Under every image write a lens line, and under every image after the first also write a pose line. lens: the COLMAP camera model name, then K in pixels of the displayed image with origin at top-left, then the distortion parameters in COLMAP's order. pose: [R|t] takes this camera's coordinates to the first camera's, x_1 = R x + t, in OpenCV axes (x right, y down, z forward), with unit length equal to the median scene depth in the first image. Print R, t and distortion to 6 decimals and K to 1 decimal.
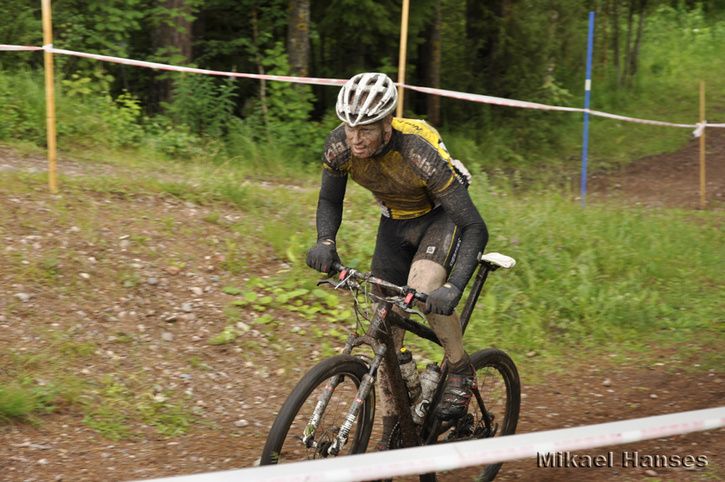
lens RADIAL K [[2069.8, 0, 364.0], [0, 2069.8, 257.5], [0, 0, 1]] dist [0.818991, 0.762878]
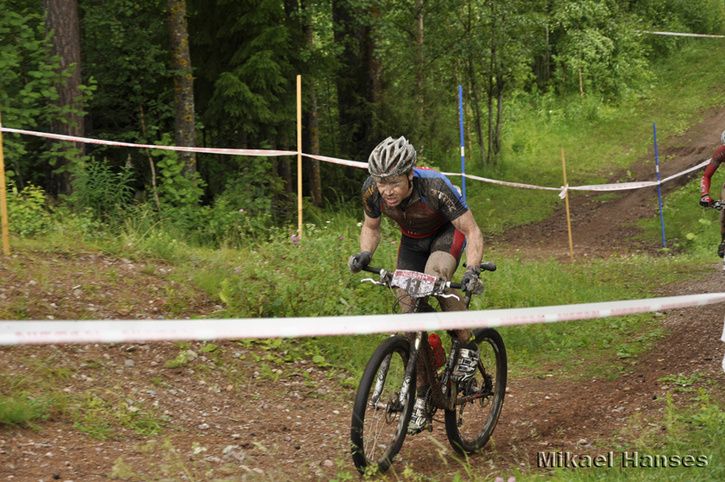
lens RADIAL K [[2094.0, 0, 365.0], [0, 2094.0, 254.7], [0, 0, 1]] dist [0.850526, 0.789195]
pose [[0.996043, -0.061187, 0.064452, -0.027969], [0.064404, 0.996716, -0.049079, 0.033640], [-0.061237, 0.053035, 0.996713, -0.132733]]
